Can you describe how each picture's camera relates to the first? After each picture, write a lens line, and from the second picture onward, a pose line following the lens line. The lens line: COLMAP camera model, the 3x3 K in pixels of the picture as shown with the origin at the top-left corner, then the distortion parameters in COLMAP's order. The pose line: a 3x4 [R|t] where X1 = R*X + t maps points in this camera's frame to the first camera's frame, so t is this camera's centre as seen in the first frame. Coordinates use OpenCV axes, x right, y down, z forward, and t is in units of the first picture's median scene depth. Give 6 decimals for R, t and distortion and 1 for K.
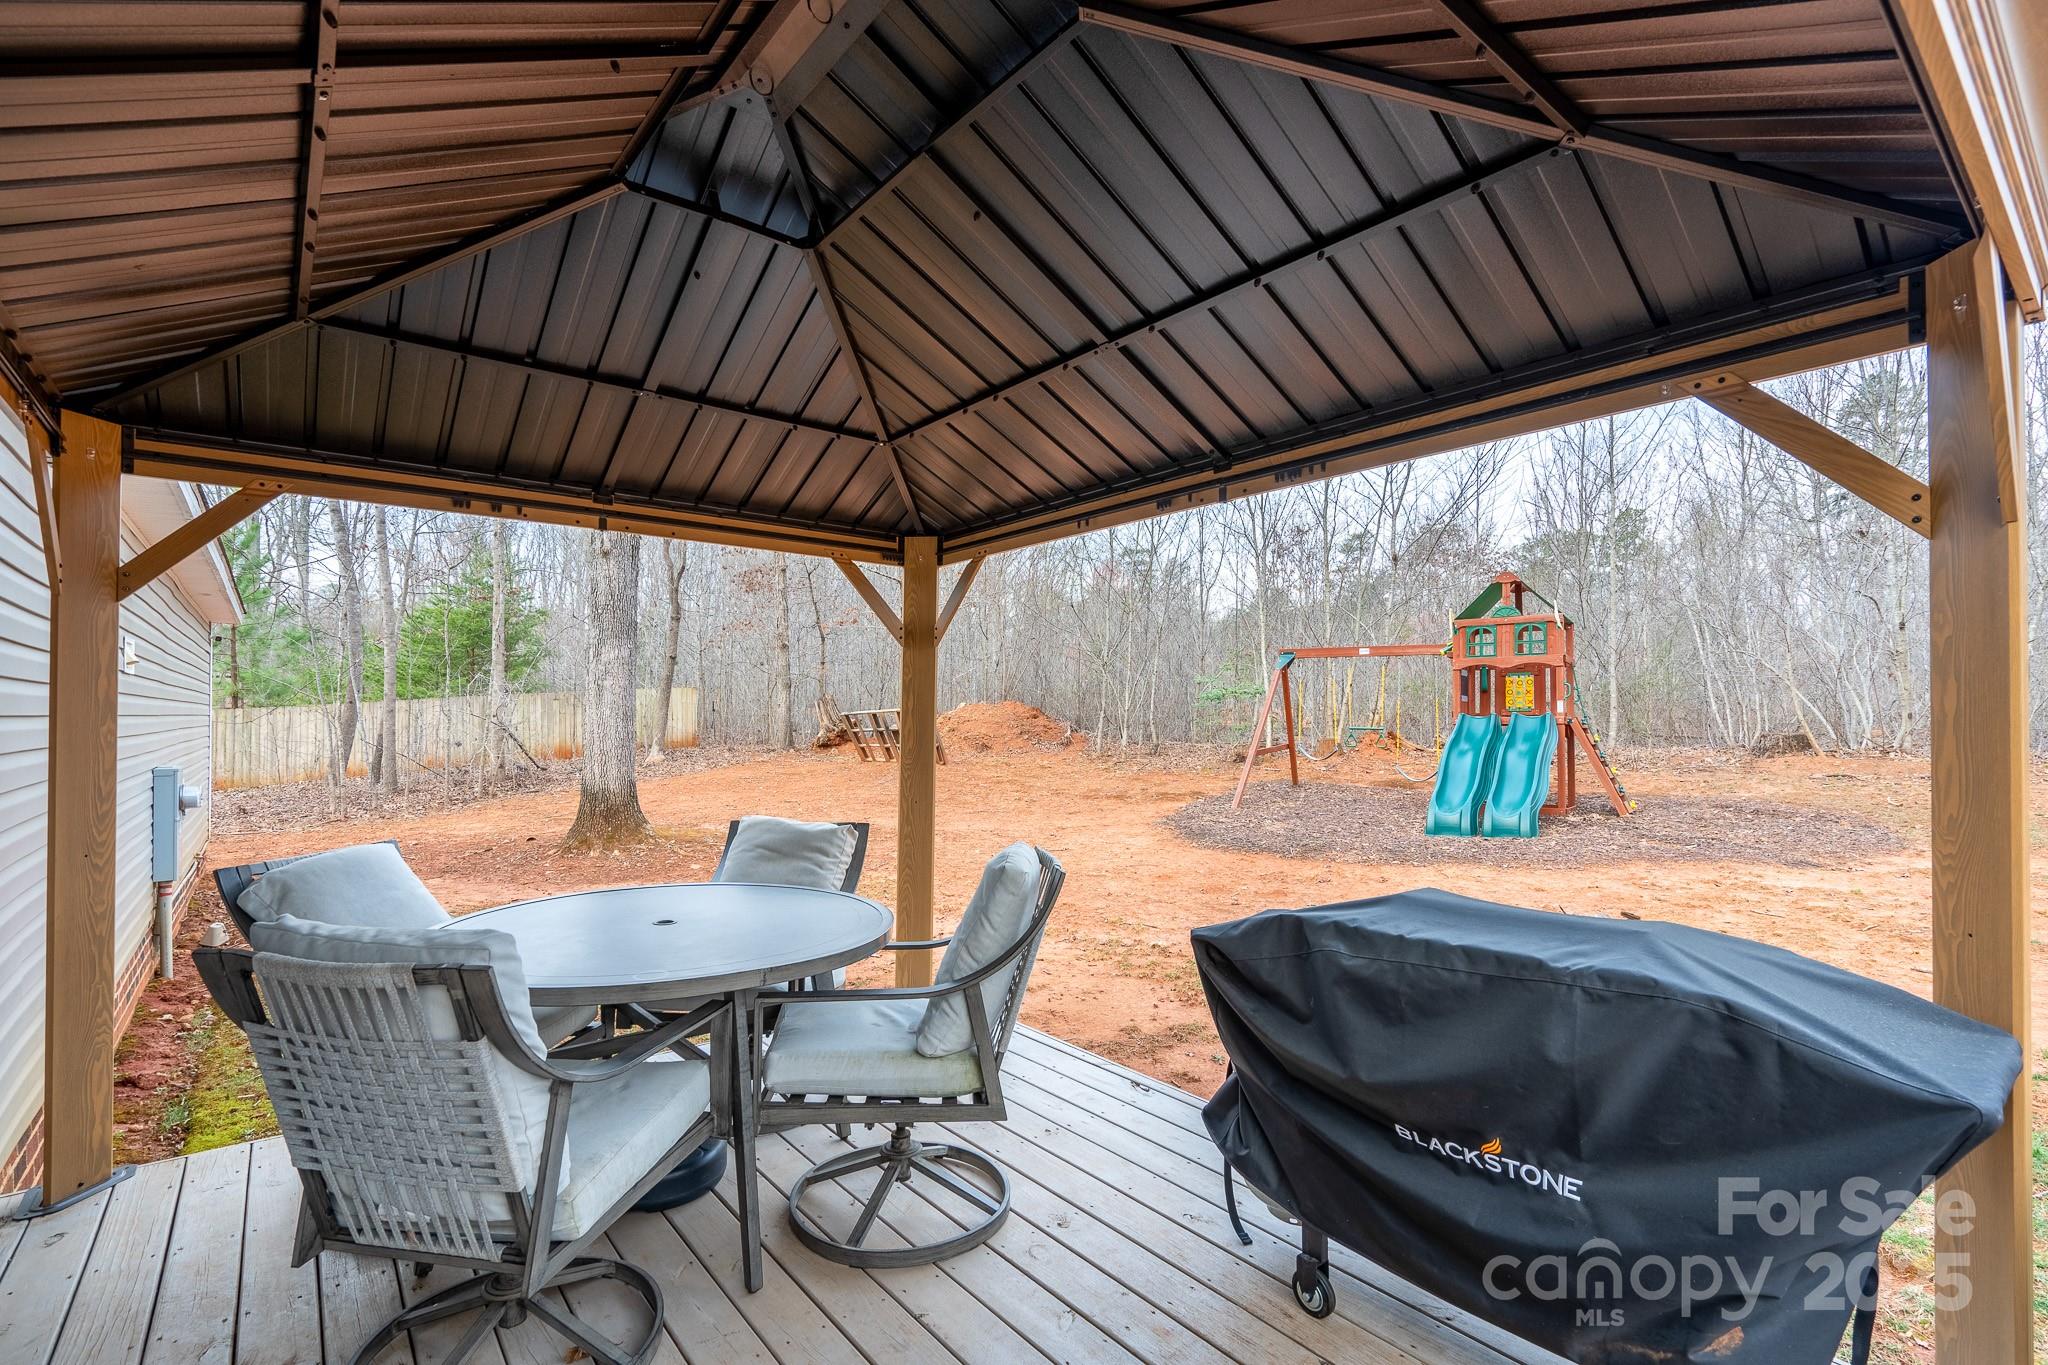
lens RADIAL K [[945.3, 0, 1029.8], [0, 945.3, 707.0], [0, 0, 1]] dist [0.003071, 0.000267]
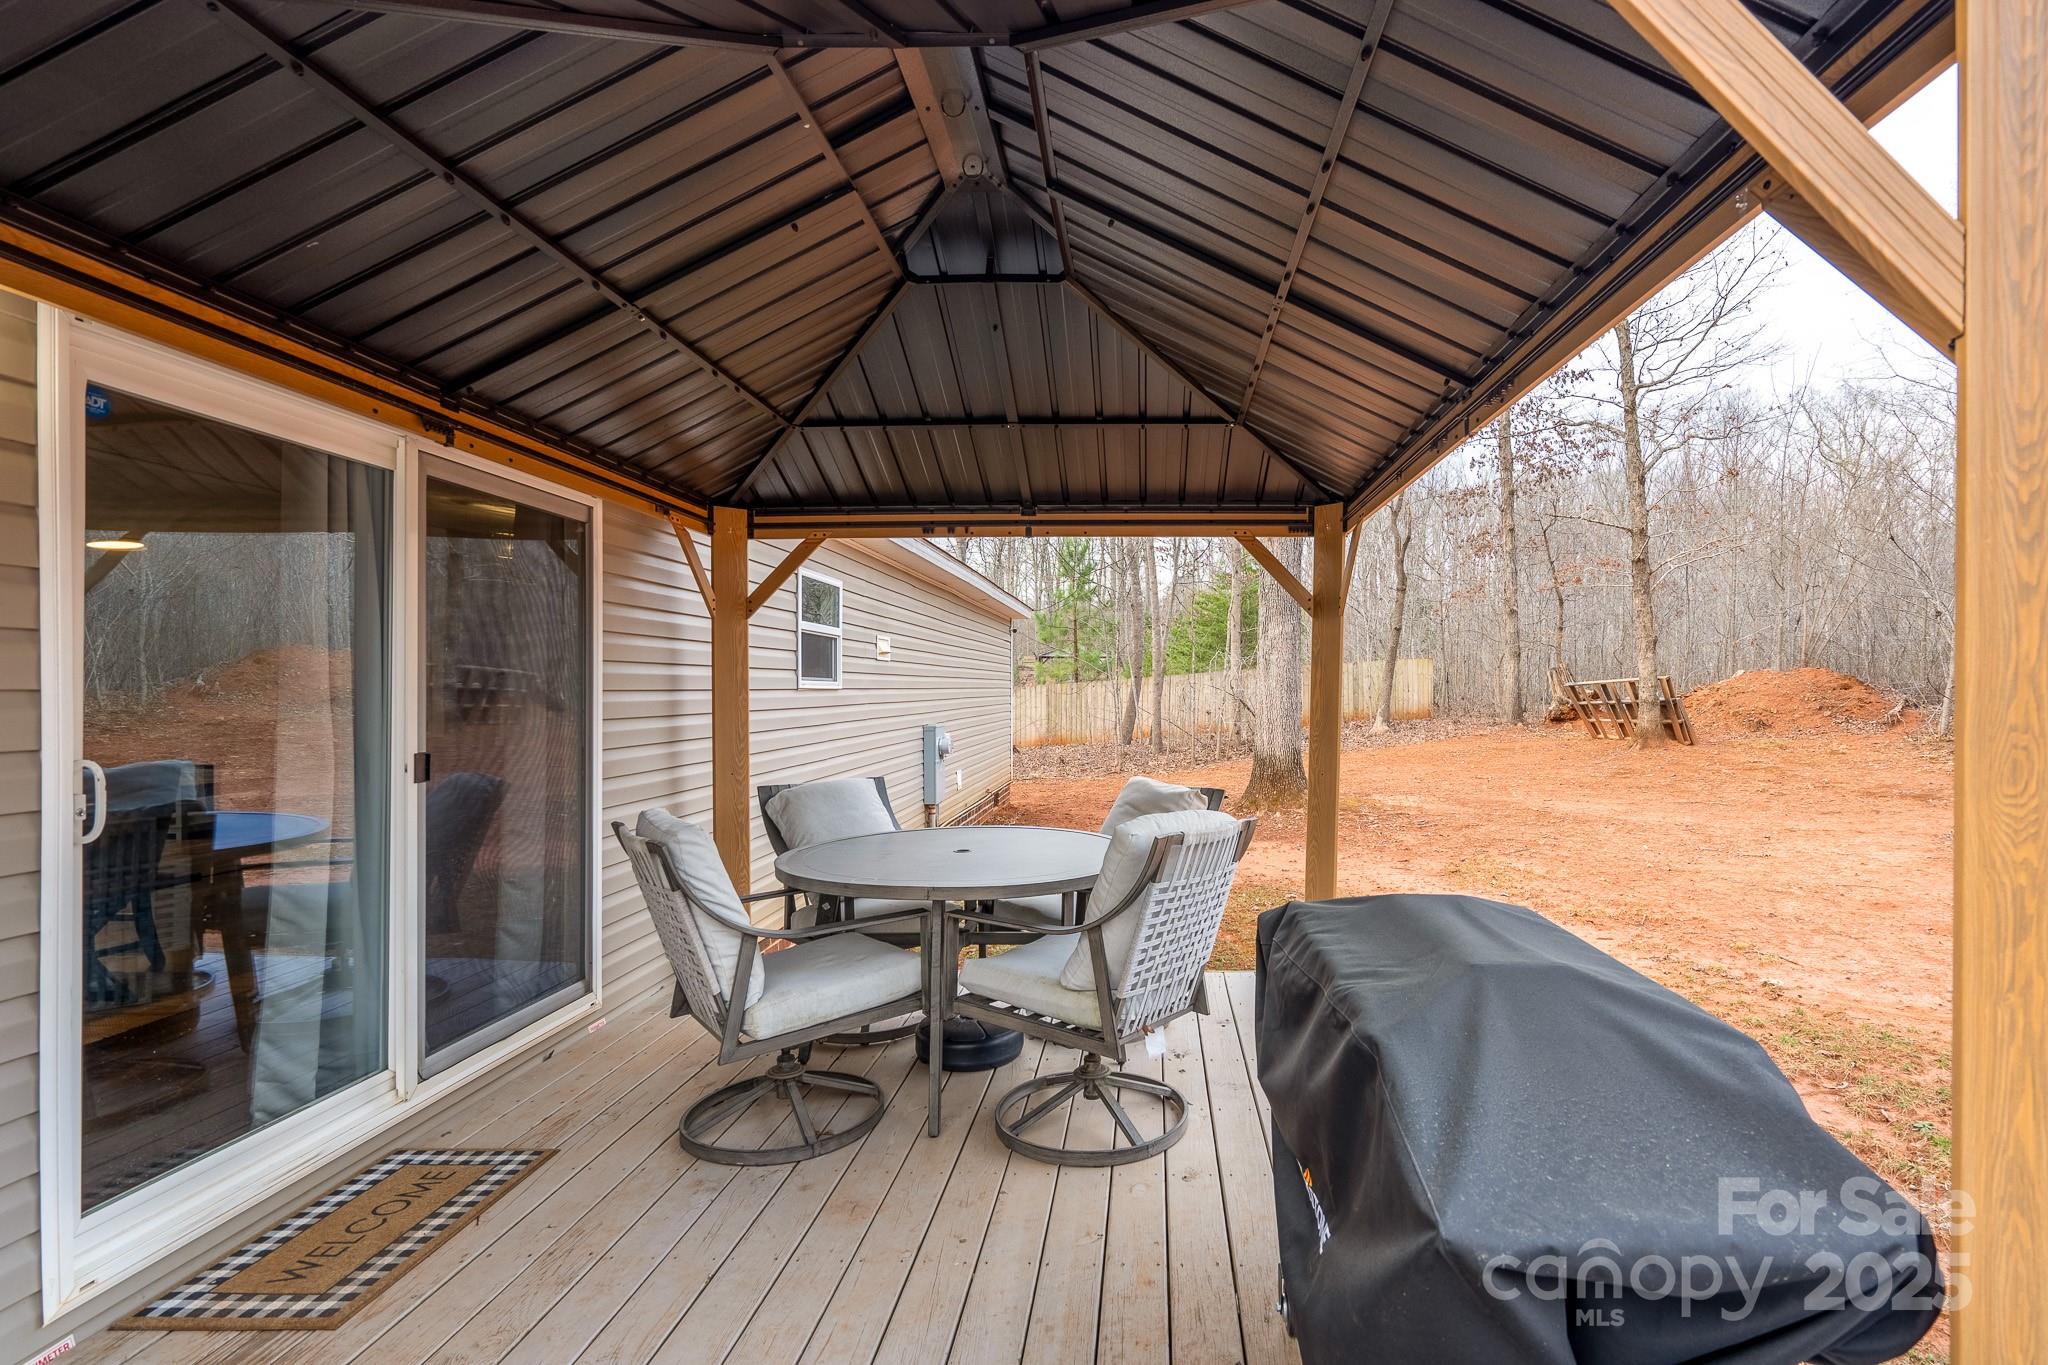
lens RADIAL K [[981.5, 0, 1114.7], [0, 981.5, 701.5], [0, 0, 1]] dist [-0.005961, 0.000052]
pose [[0.761357, 0.006739, -0.648297, 0.376847], [0.008871, 0.999744, 0.020810, 0.000506], [0.648272, -0.021595, 0.761103, 0.080229]]
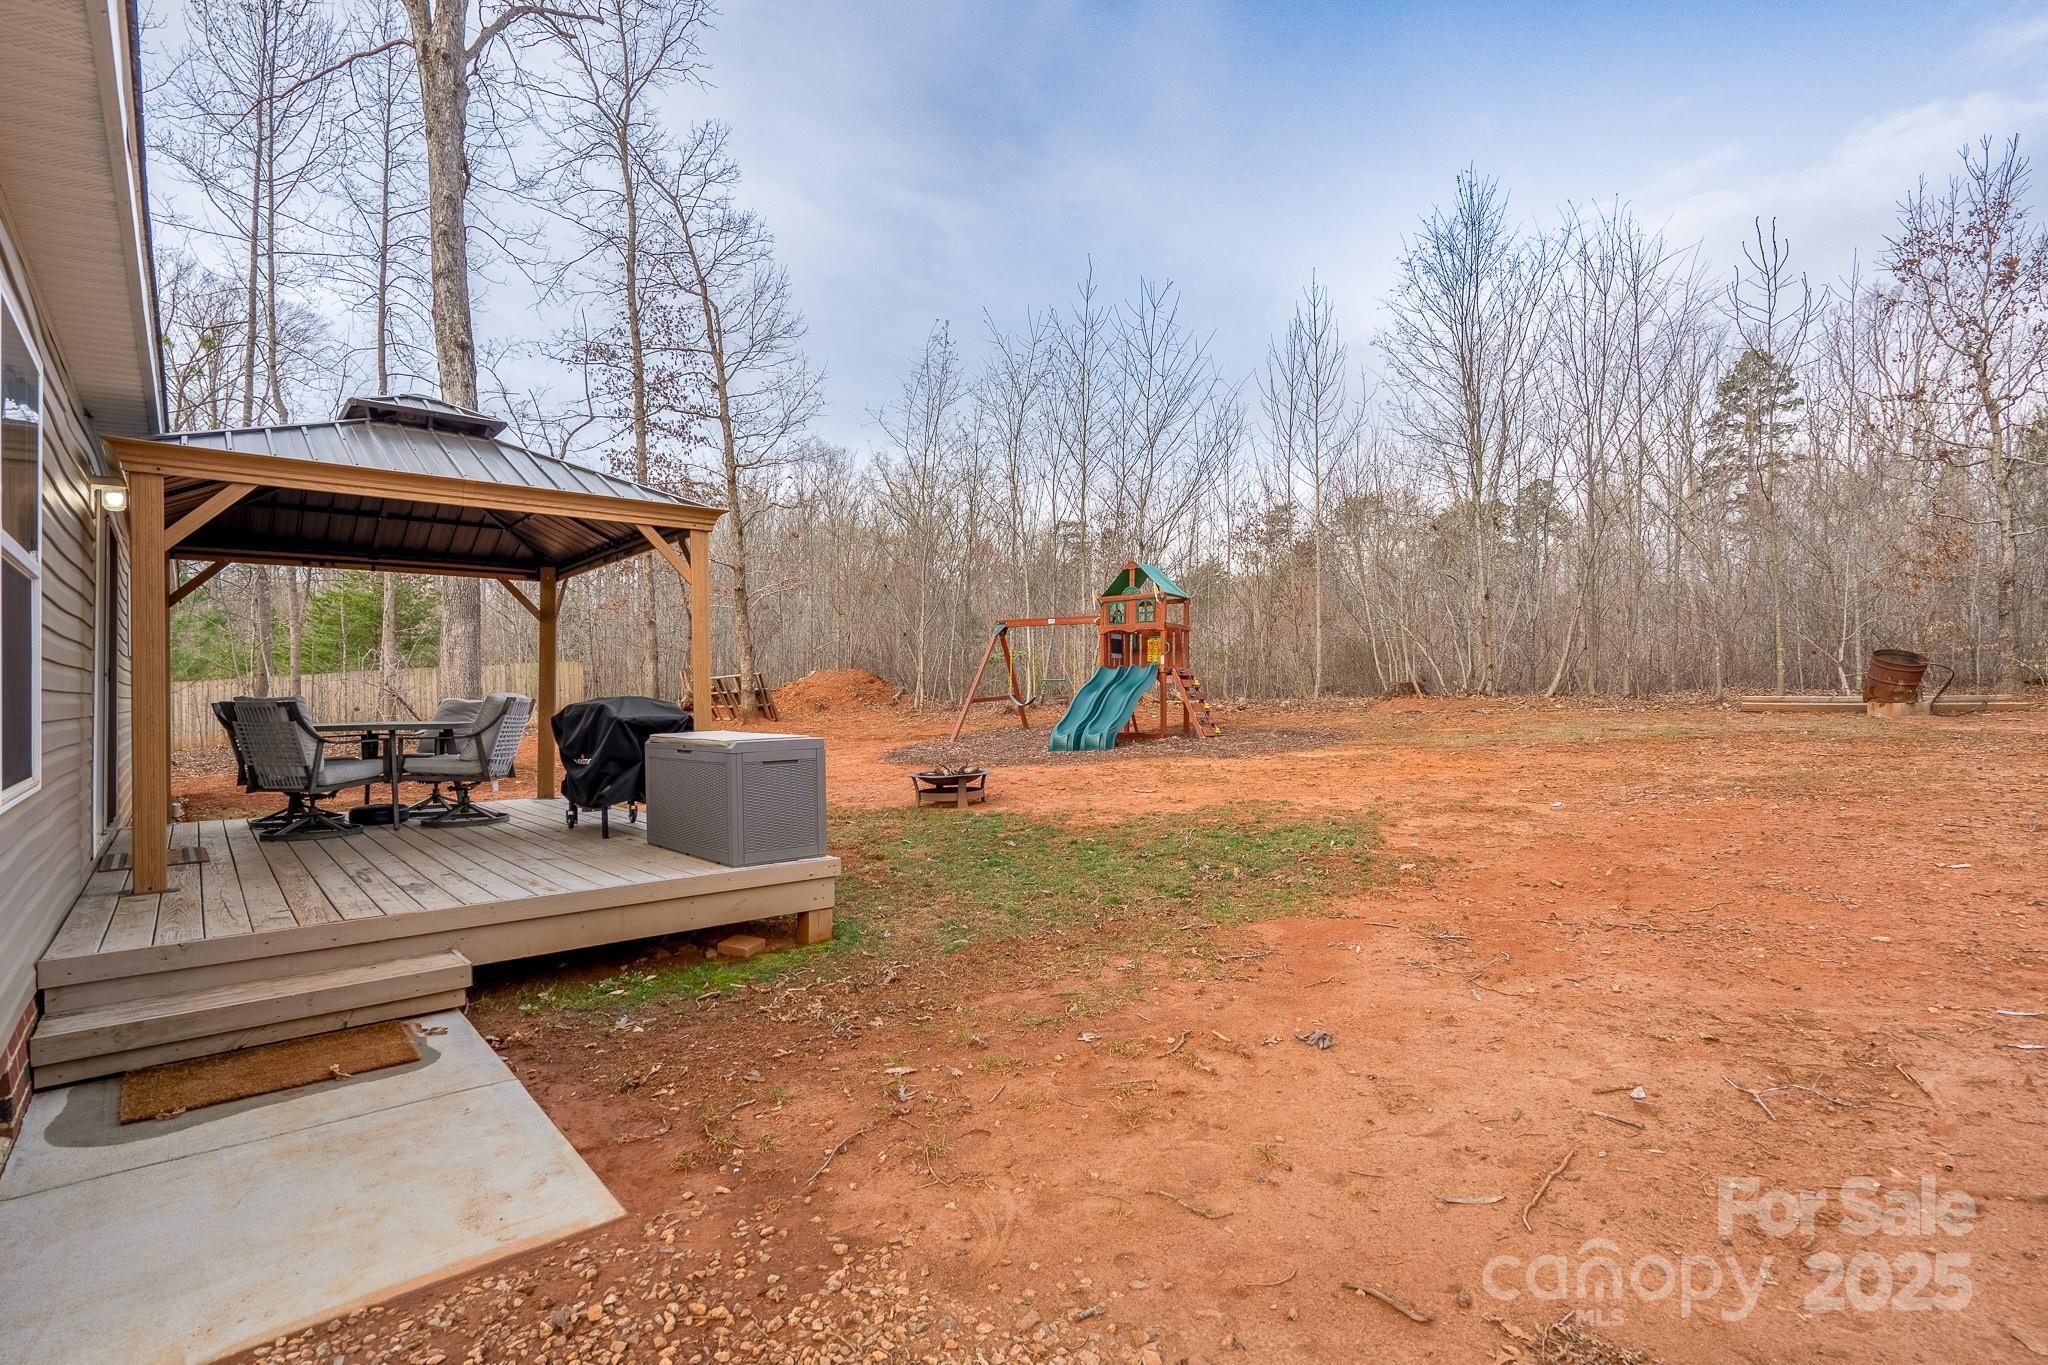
lens RADIAL K [[992.4, 0, 1024.0], [0, 992.4, 682.5], [0, 0, 1]] dist [0.001156, 0.000213]
pose [[0.999391, -0.013495, 0.032170, 0.836221], [0.013544, 0.999907, -0.001285, 0.084453], [-0.032149, 0.001720, 0.999482, -1.163010]]
